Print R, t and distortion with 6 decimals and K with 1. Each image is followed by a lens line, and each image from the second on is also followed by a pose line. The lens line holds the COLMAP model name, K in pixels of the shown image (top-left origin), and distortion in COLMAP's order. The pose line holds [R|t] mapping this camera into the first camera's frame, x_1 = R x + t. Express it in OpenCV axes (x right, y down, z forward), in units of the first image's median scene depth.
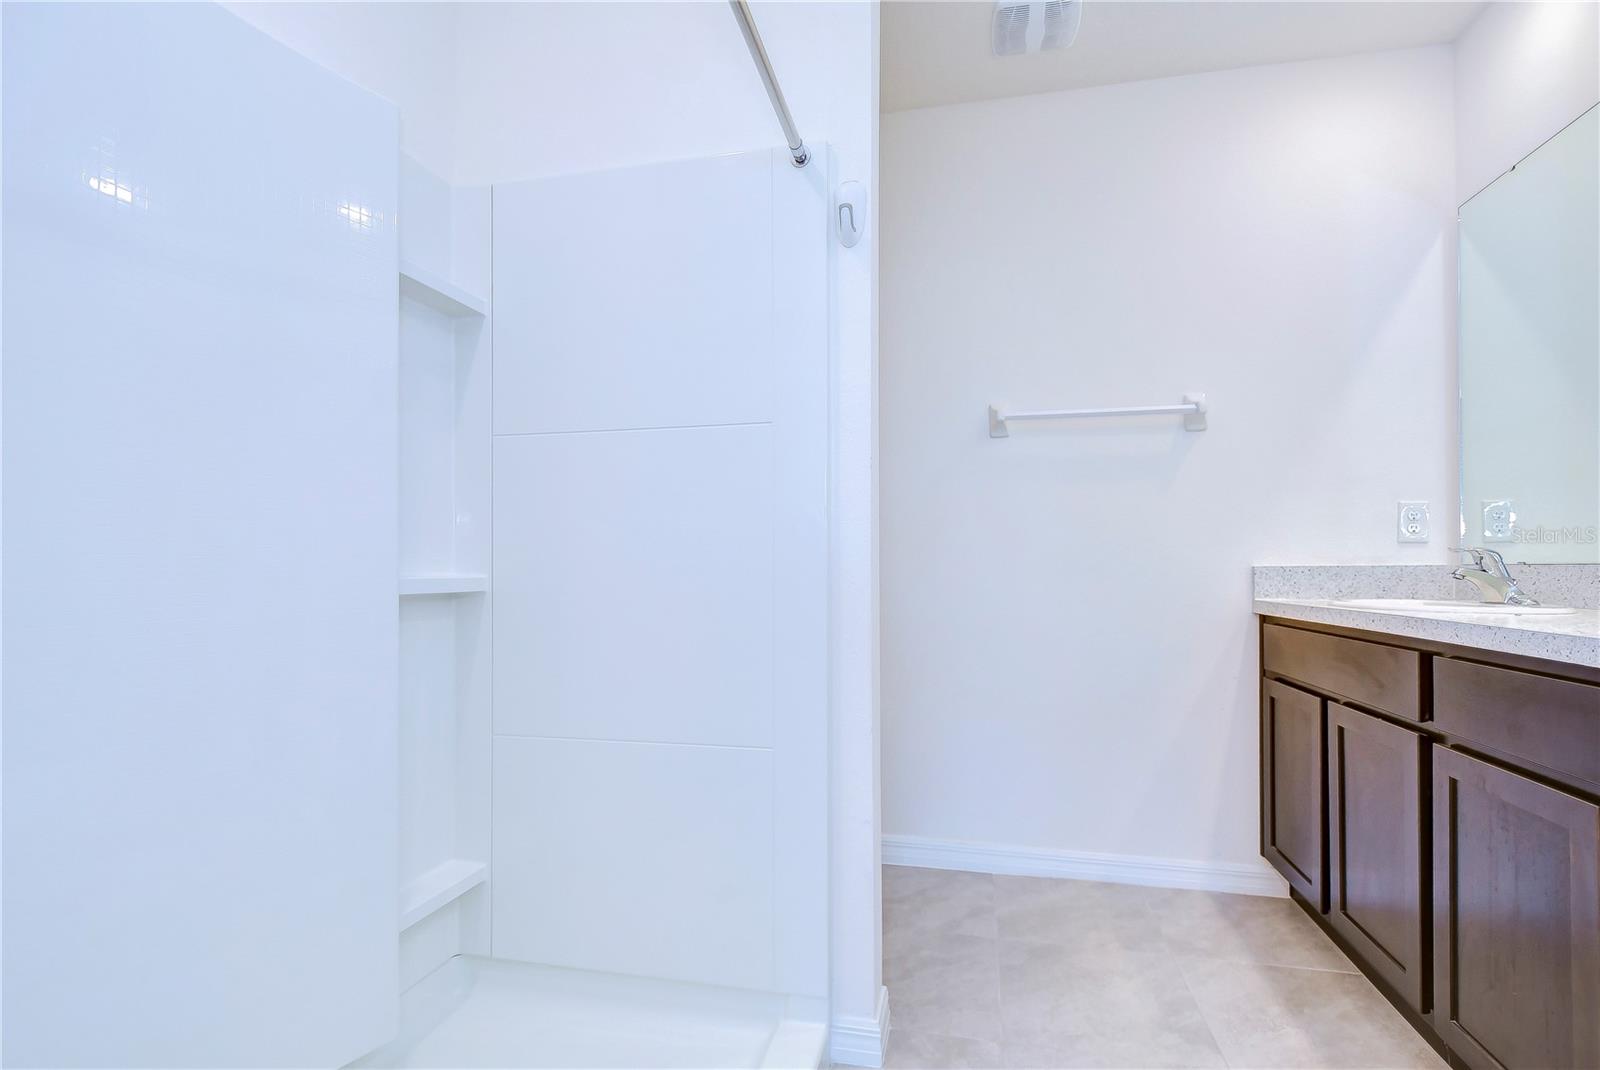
lens RADIAL K [[714.9, 0, 803.0], [0, 714.9, 558.3], [0, 0, 1]] dist [0.024111, -0.011276]
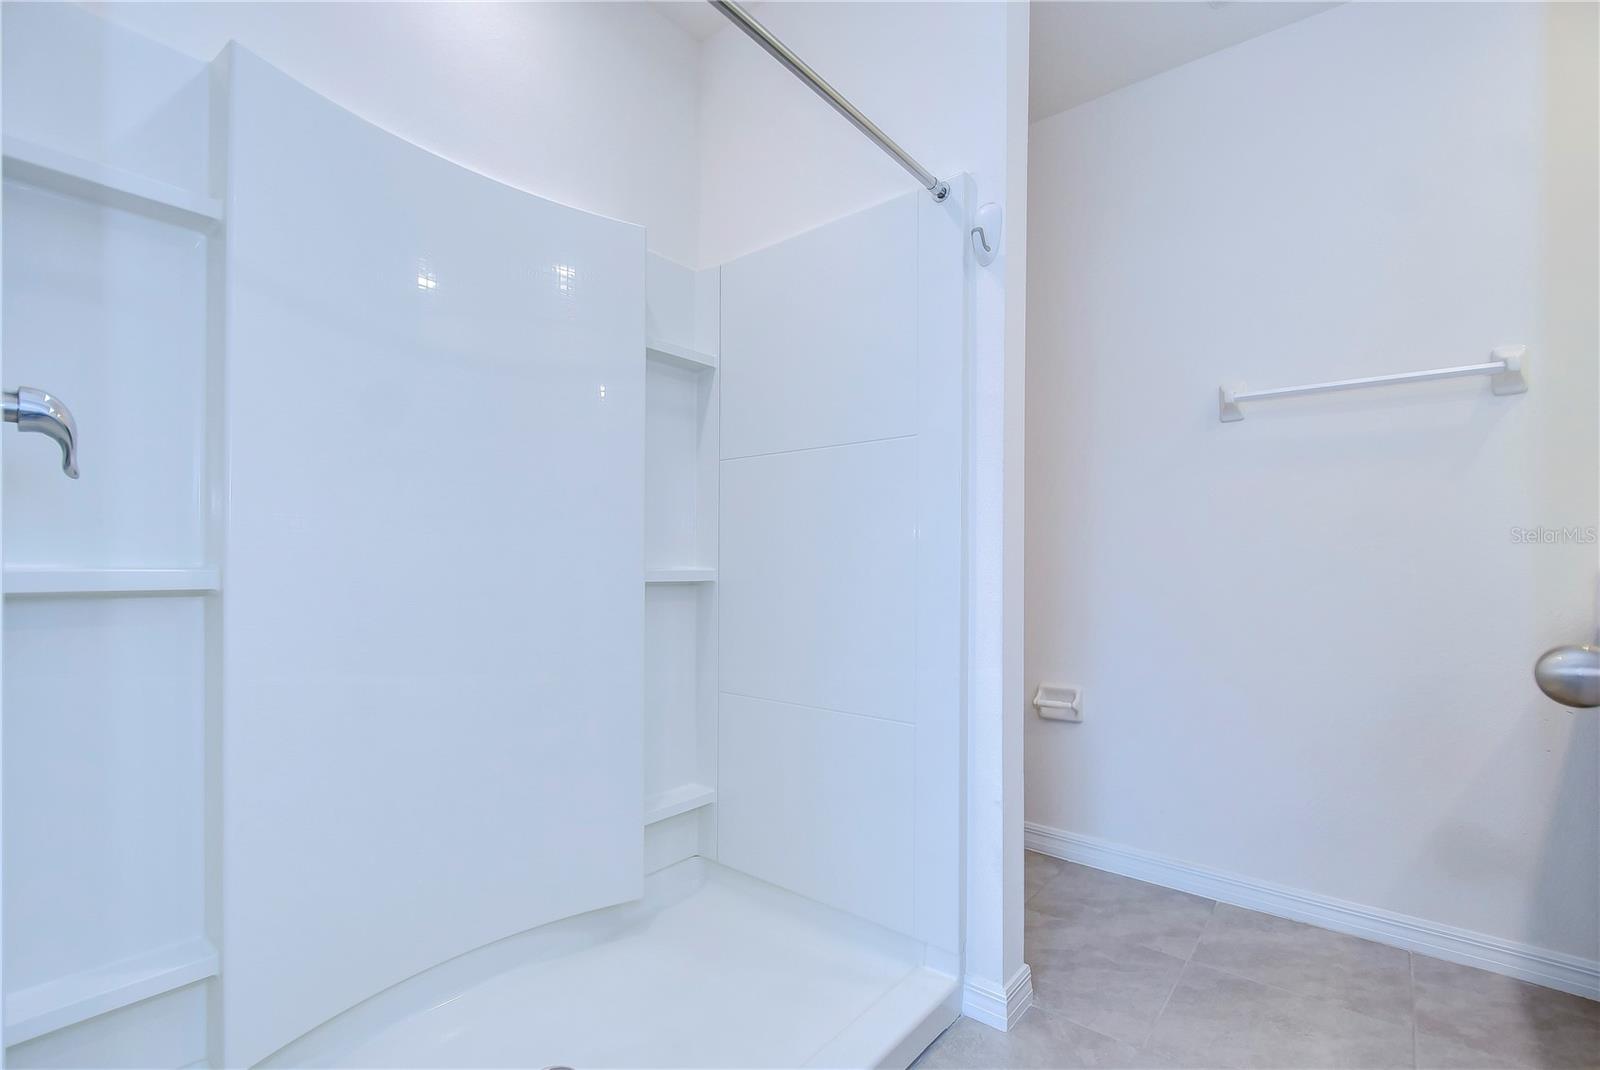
lens RADIAL K [[714.9, 0, 803.0], [0, 714.9, 558.3], [0, 0, 1]] dist [0.024111, -0.011276]
pose [[0.888082, 0.003552, -0.459671, 0.290760], [-0.001348, 0.999986, 0.005122, -0.001248], [0.459683, -0.003930, 0.888074, -0.074129]]
